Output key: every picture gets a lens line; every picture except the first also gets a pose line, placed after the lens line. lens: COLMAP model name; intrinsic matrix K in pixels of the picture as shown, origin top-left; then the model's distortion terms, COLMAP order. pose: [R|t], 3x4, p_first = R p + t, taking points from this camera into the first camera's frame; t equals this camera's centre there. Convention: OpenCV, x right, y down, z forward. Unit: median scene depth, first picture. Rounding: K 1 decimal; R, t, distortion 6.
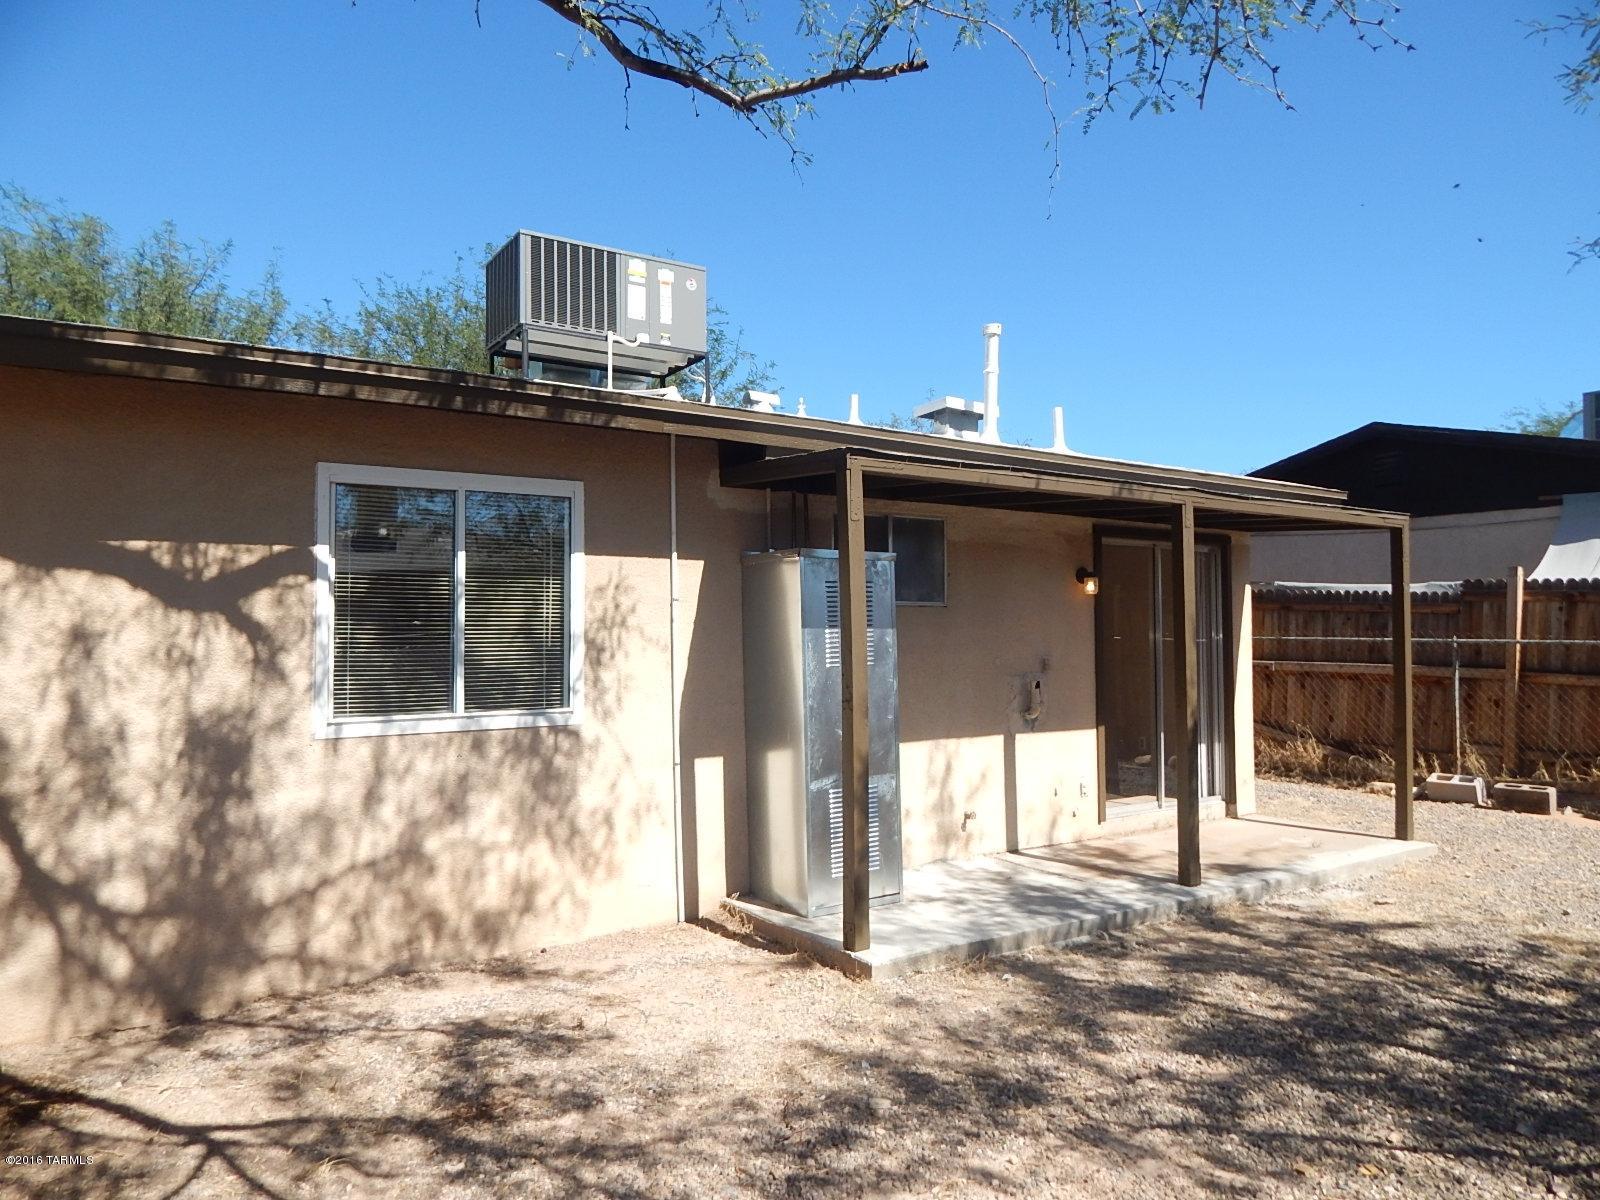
lens RADIAL K [[1072.5, 0, 793.3], [0, 1072.5, 585.7], [0, 0, 1]] dist [0.019149, -0.018424]
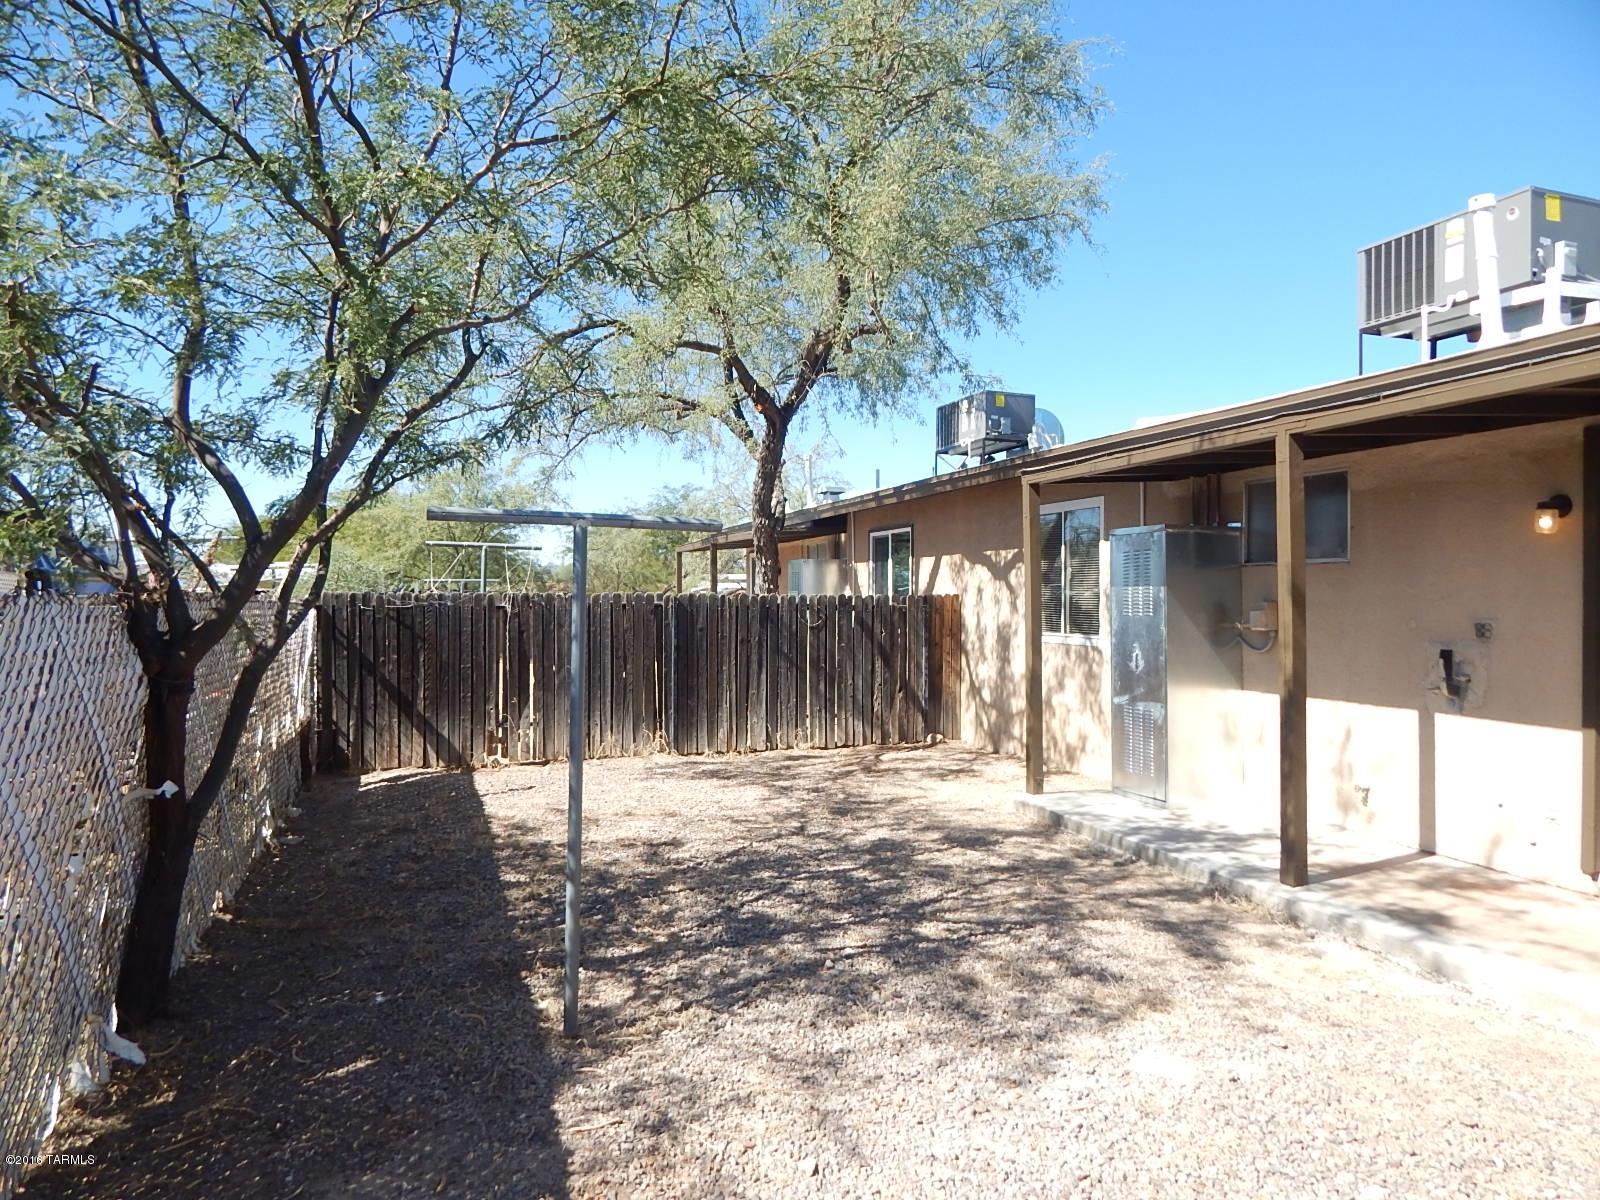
lens RADIAL K [[1072.5, 0, 792.7], [0, 1072.5, 579.1], [0, 0, 1]] dist [0.019149, -0.018424]
pose [[-0.263481, -0.013981, -0.964563, 1.468468], [0.035239, 0.999088, -0.024108, 0.050432], [0.964021, -0.040342, -0.262748, 0.968217]]
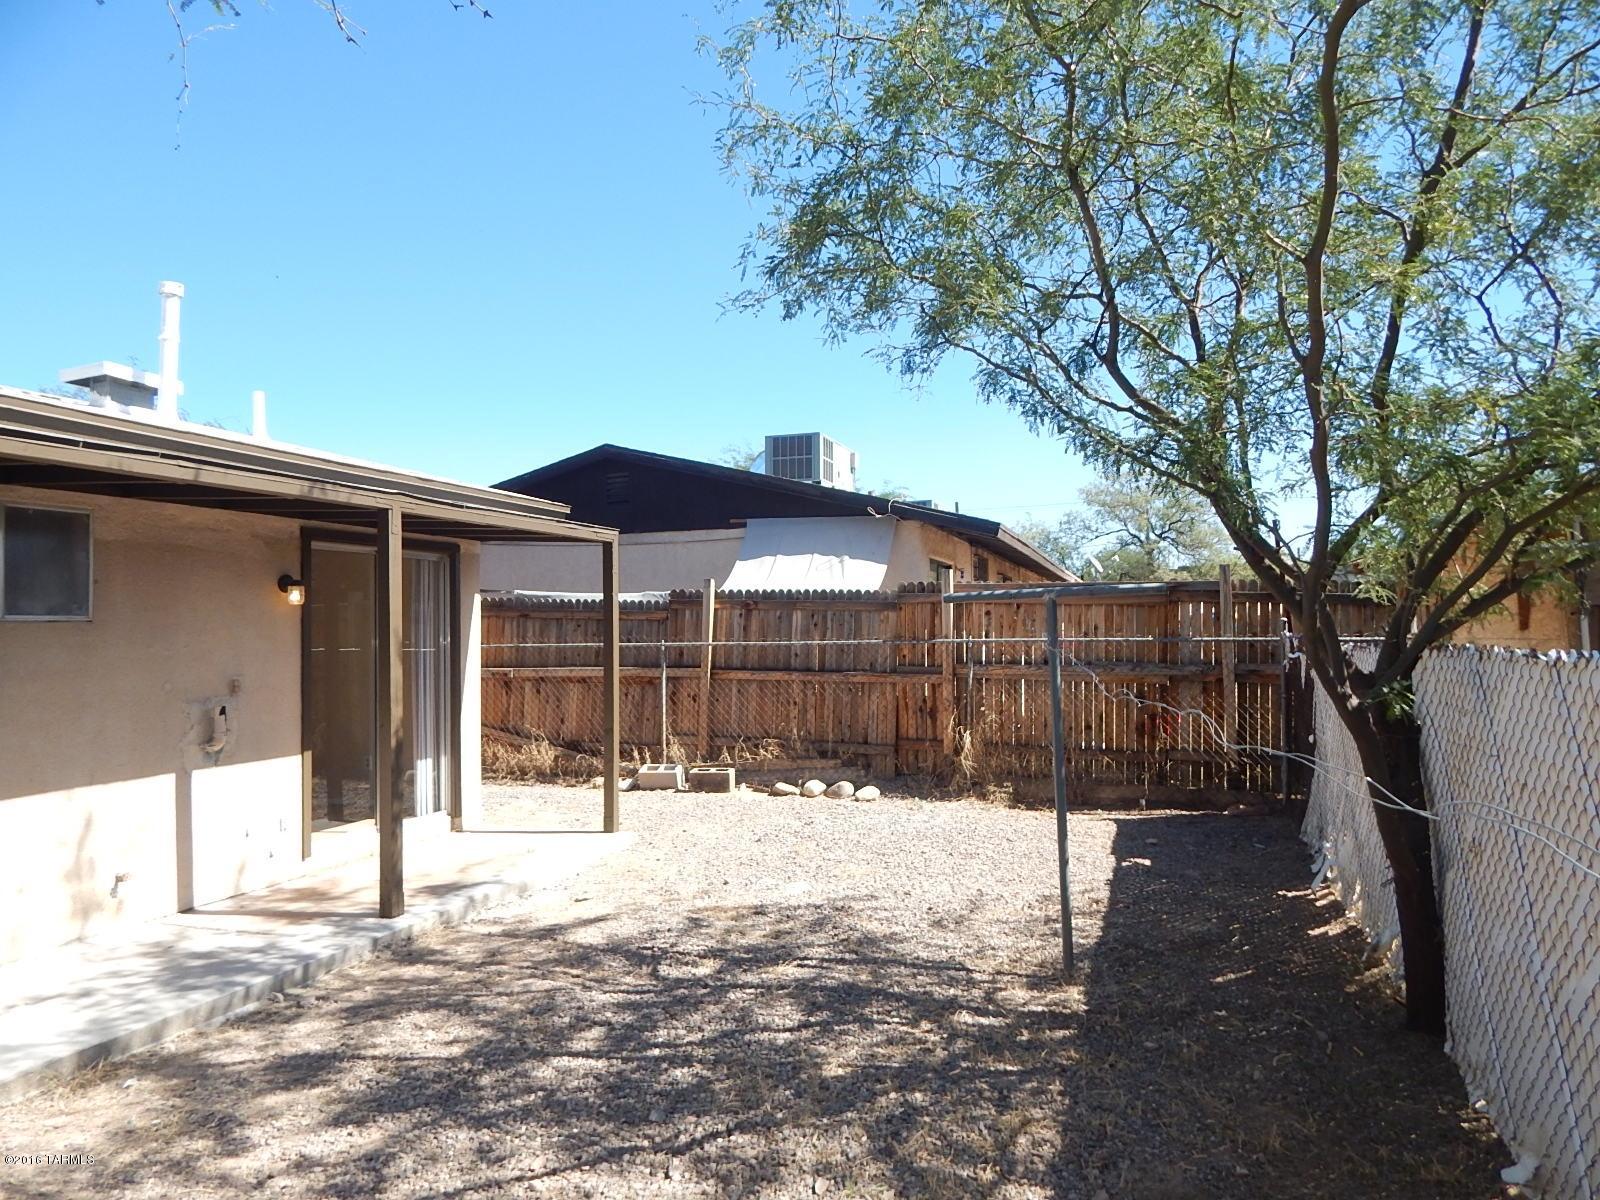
lens RADIAL K [[1072.5, 0, 804.2], [0, 1072.5, 585.6], [0, 0, 1]] dist [0.019149, -0.018424]
pose [[0.792252, 0.008997, 0.610128, 0.090798], [-0.005600, 0.999956, -0.007475, -0.004779], [-0.610169, 0.002505, 0.792267, 0.046250]]
